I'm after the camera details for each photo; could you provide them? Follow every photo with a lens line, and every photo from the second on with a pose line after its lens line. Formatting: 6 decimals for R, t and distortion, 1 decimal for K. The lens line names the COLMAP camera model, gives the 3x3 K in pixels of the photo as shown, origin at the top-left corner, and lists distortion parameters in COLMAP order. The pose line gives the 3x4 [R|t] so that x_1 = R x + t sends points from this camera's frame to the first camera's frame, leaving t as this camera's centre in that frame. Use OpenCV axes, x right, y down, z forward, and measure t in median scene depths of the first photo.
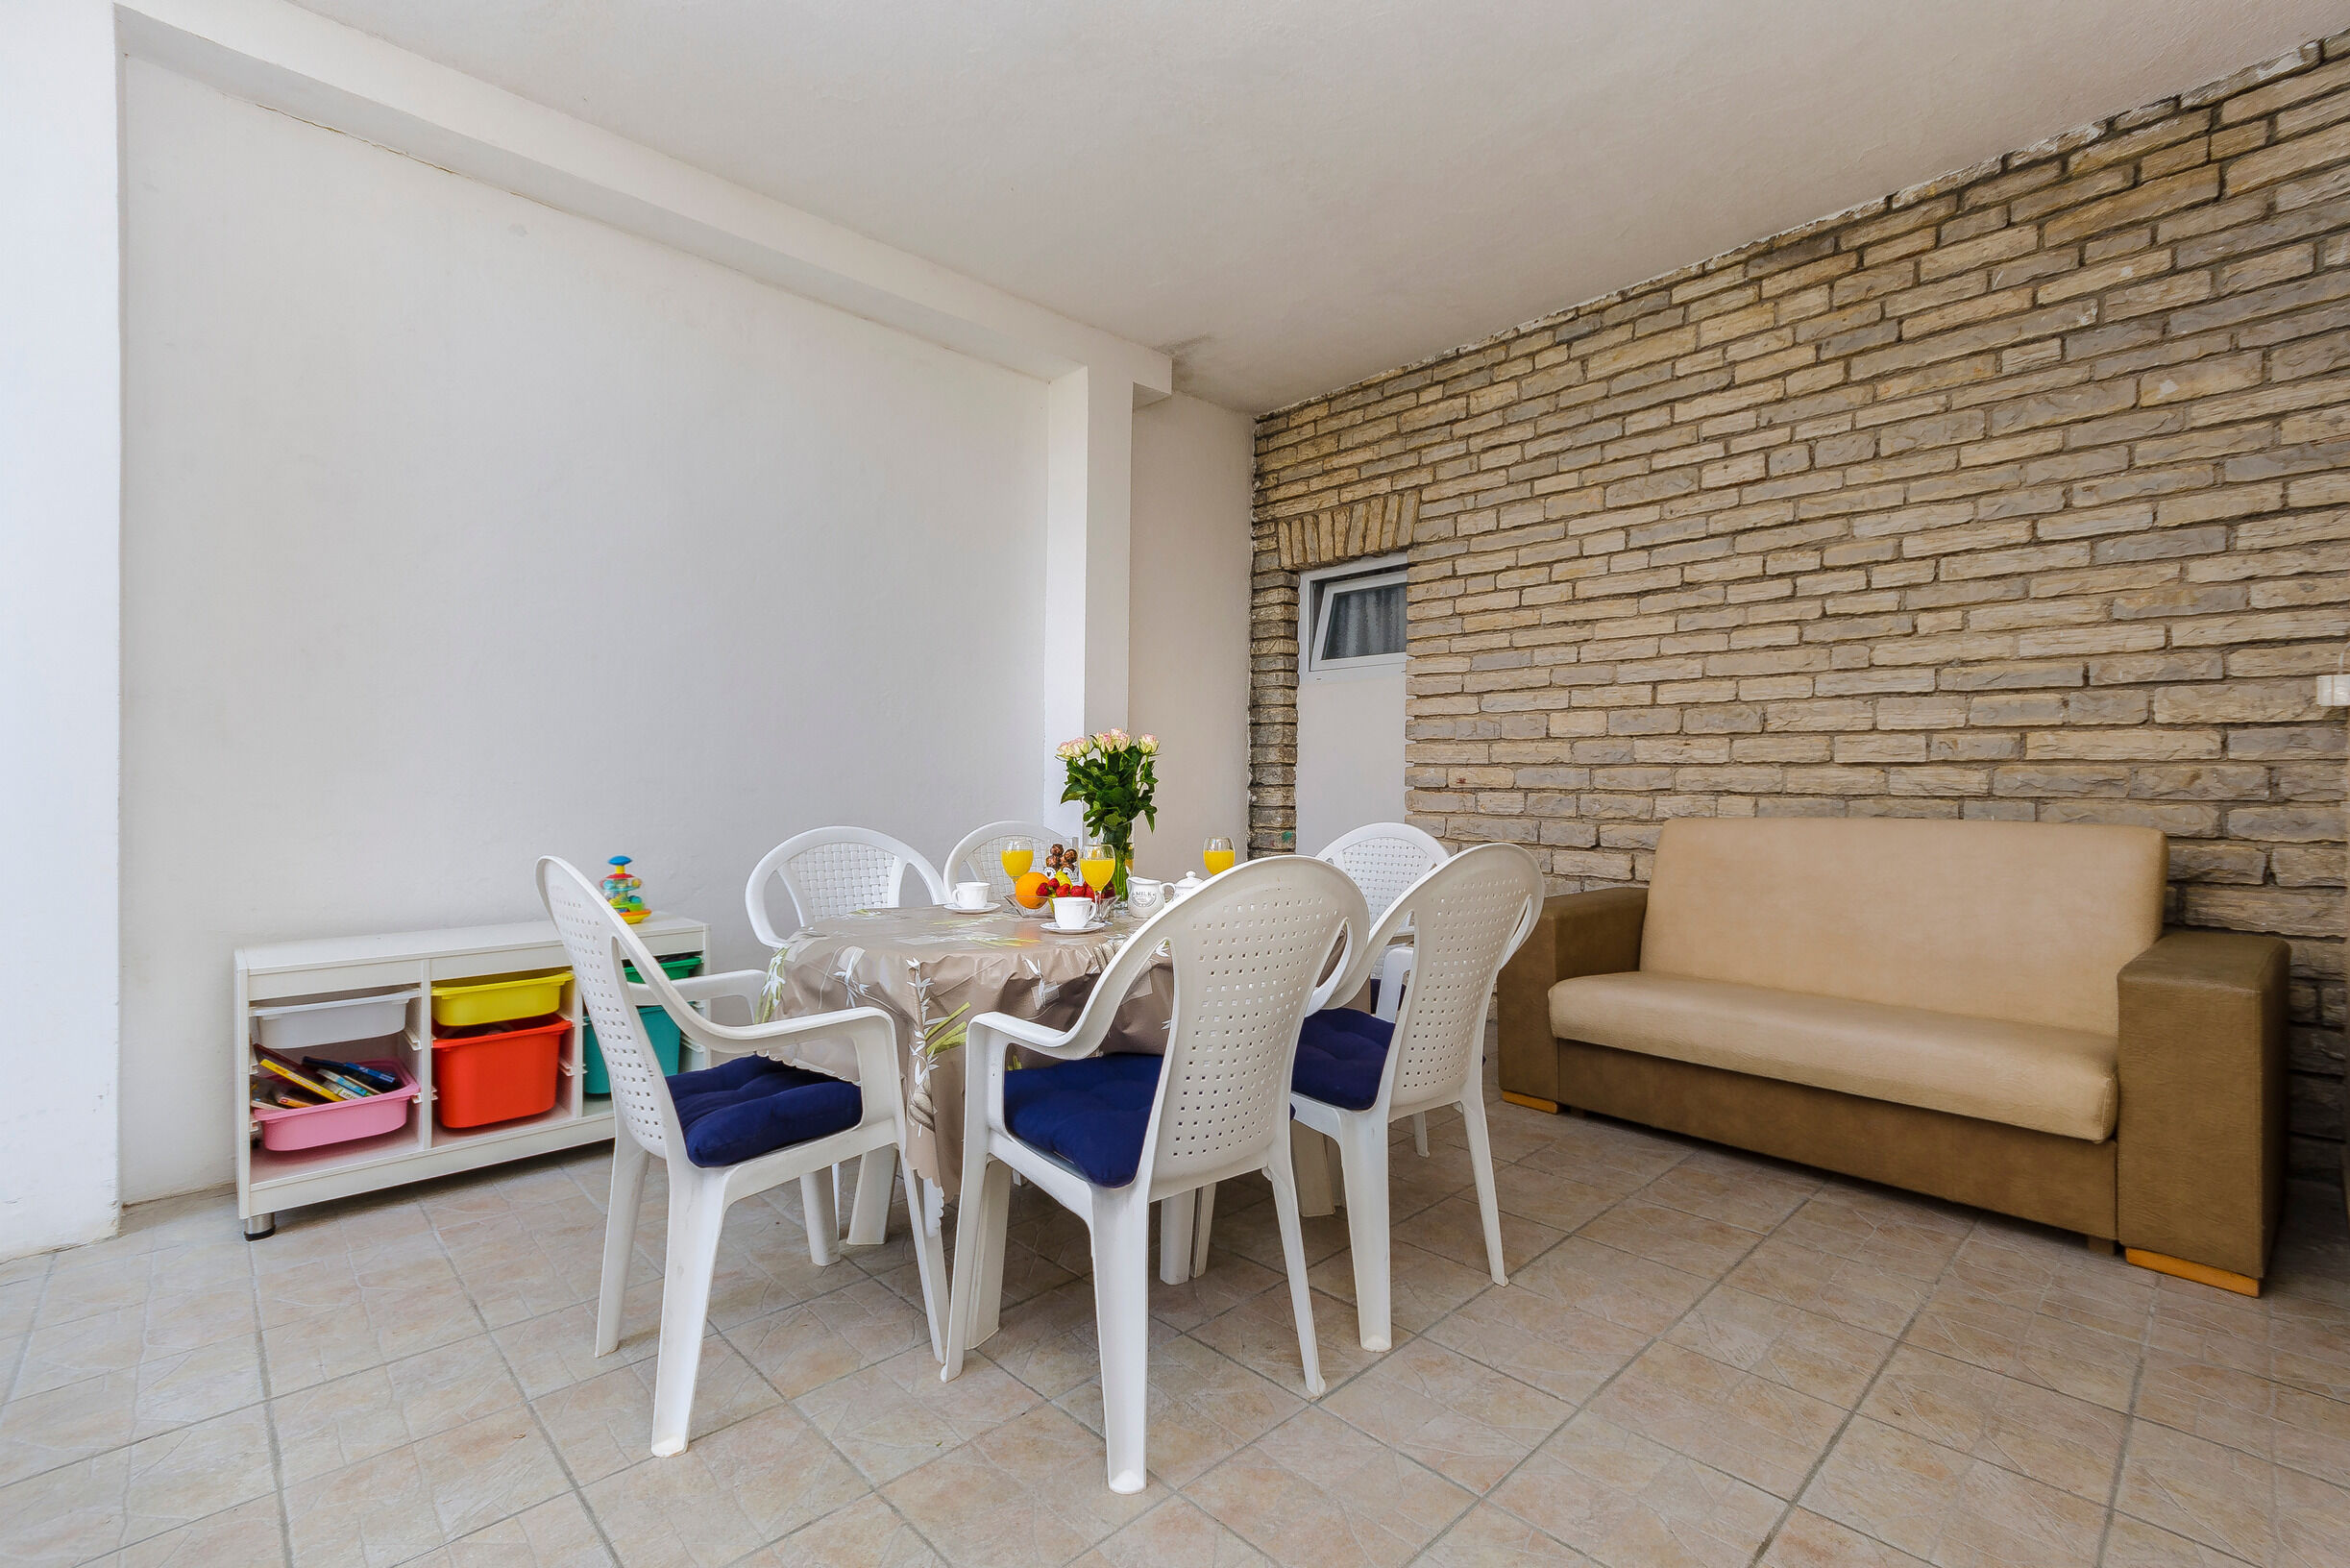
lens RADIAL K [[1025.5, 0, 1175.0], [0, 1025.5, 784.0], [0, 0, 1]] dist [0.009903, -0.000312]
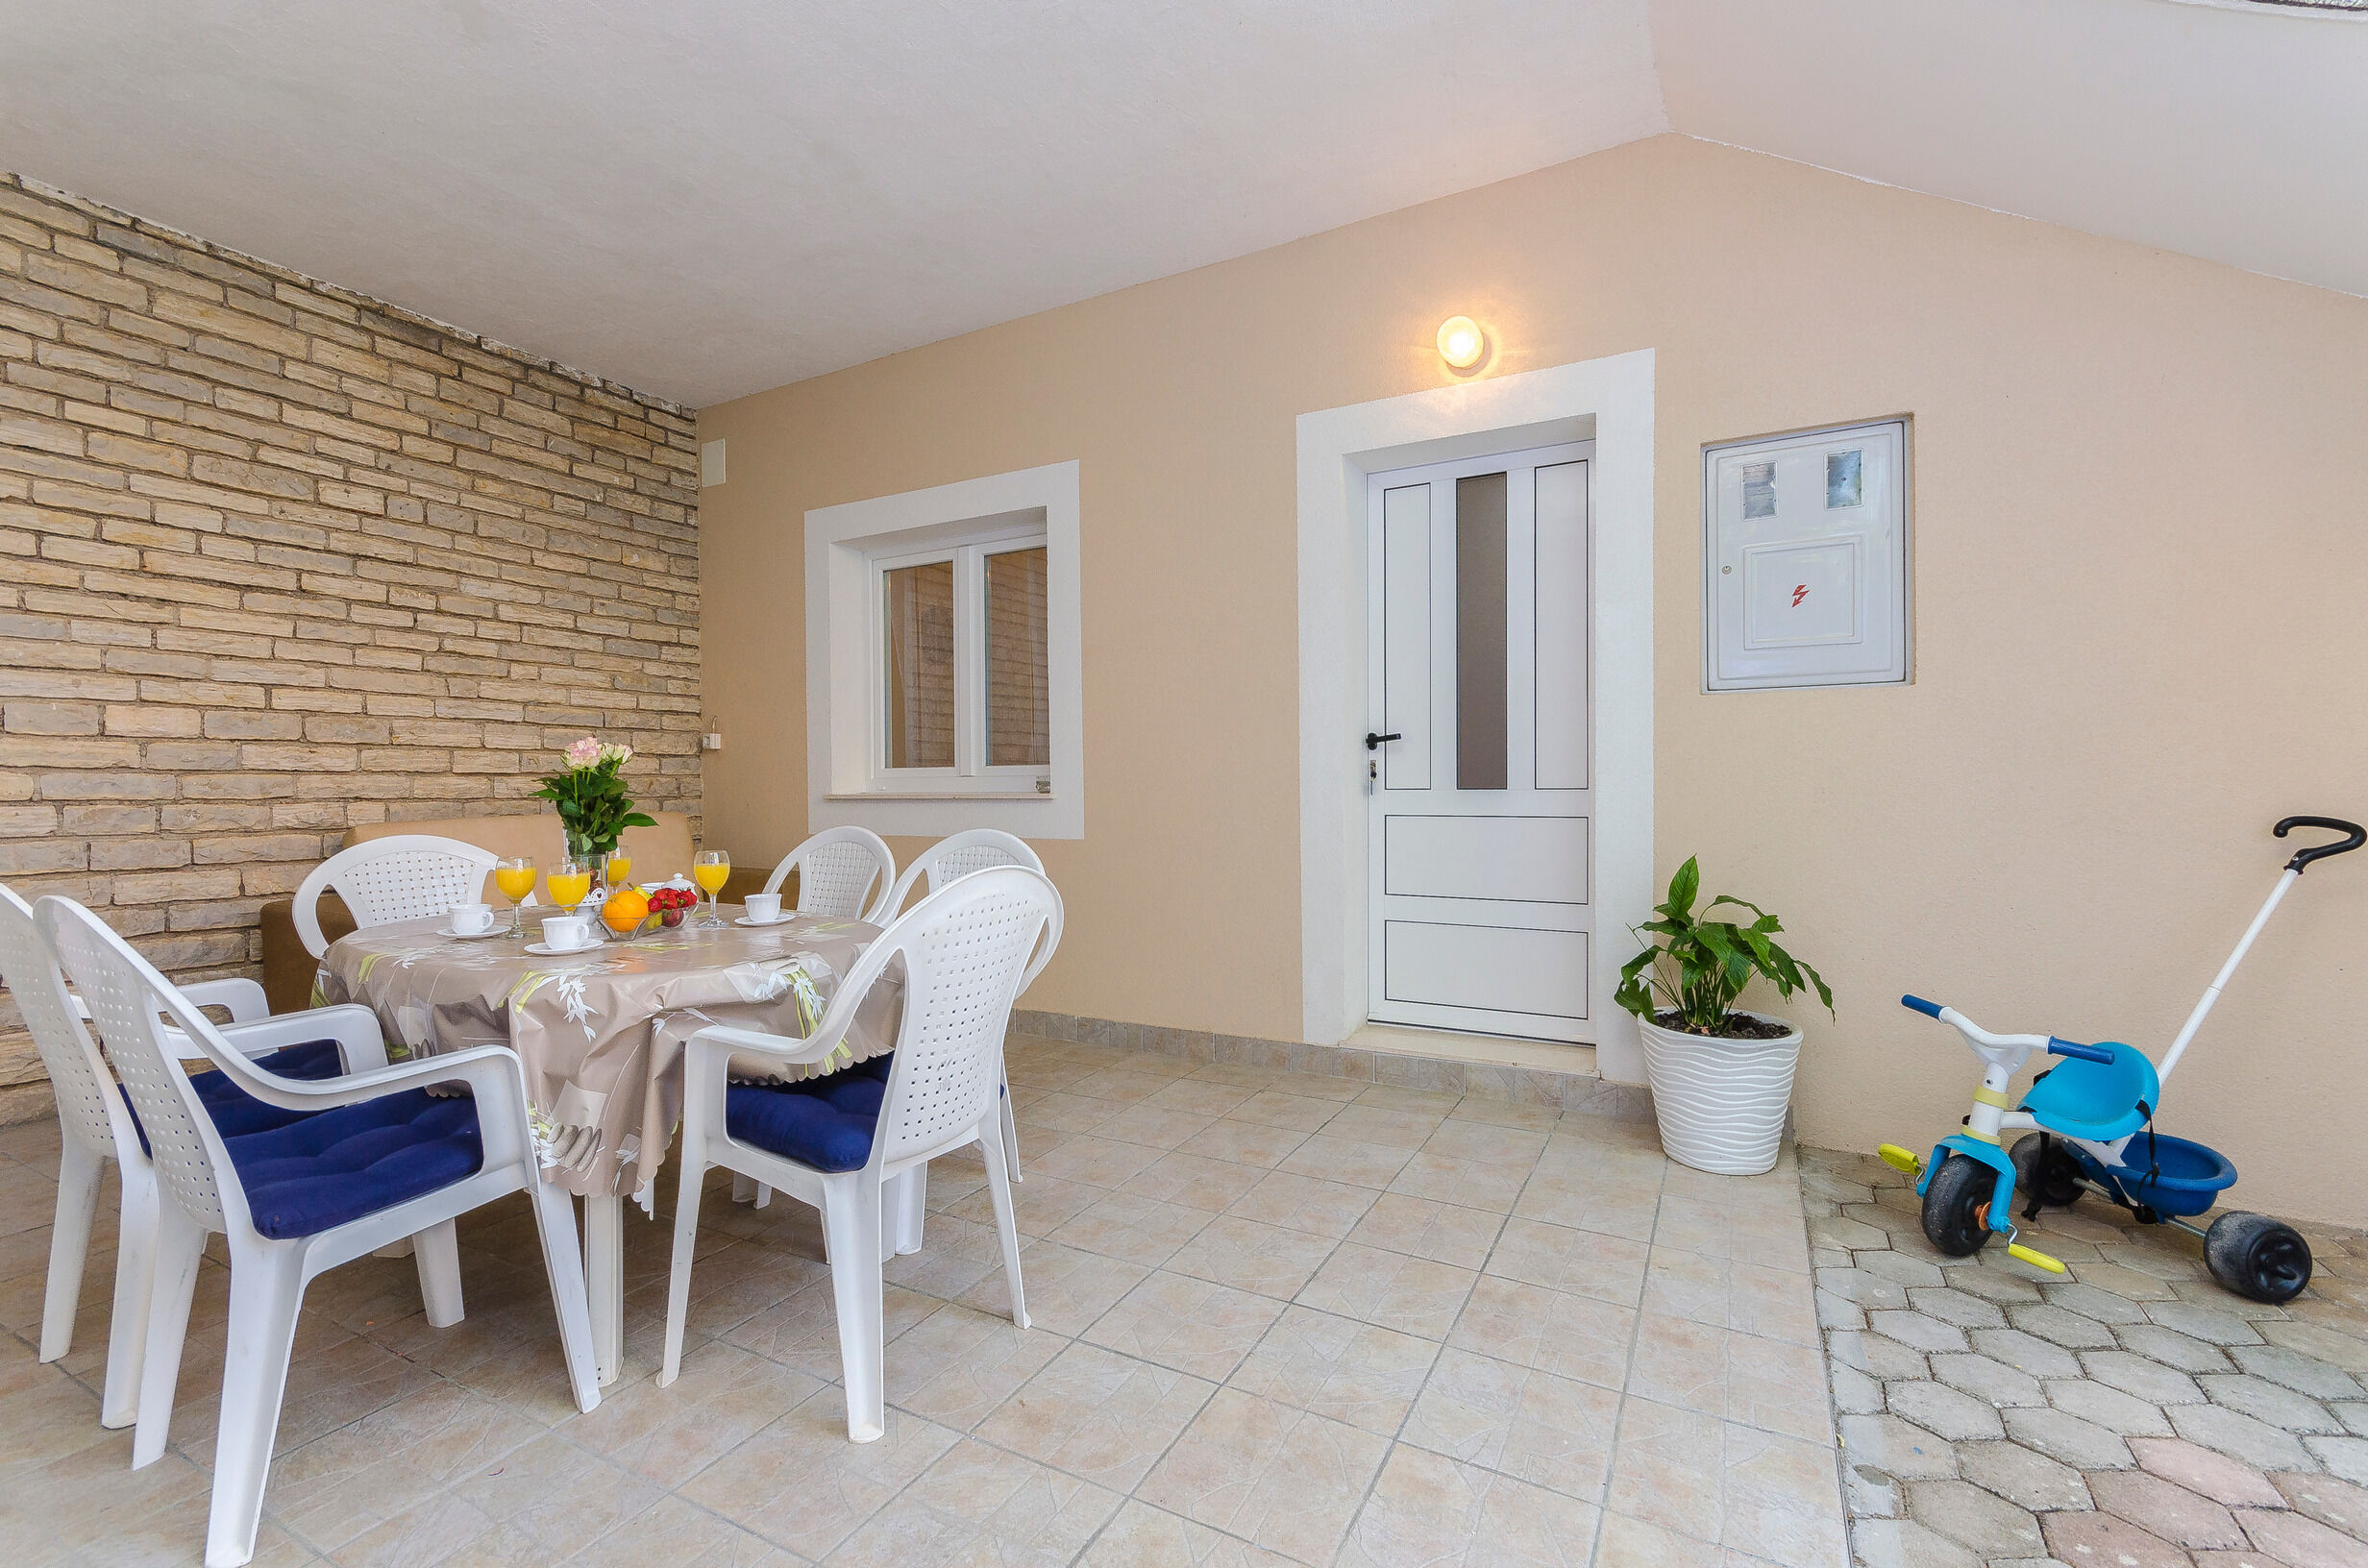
lens RADIAL K [[1052.0, 0, 1184.0], [0, 1052.0, 784.0], [0, 0, 1]] dist [0.003586, 0.000282]
pose [[-0.310895, -0.001068, 0.950444, -0.797076], [0.007454, 0.999966, 0.003562, -0.004971], [-0.950415, 0.008192, -0.310877, 0.545990]]
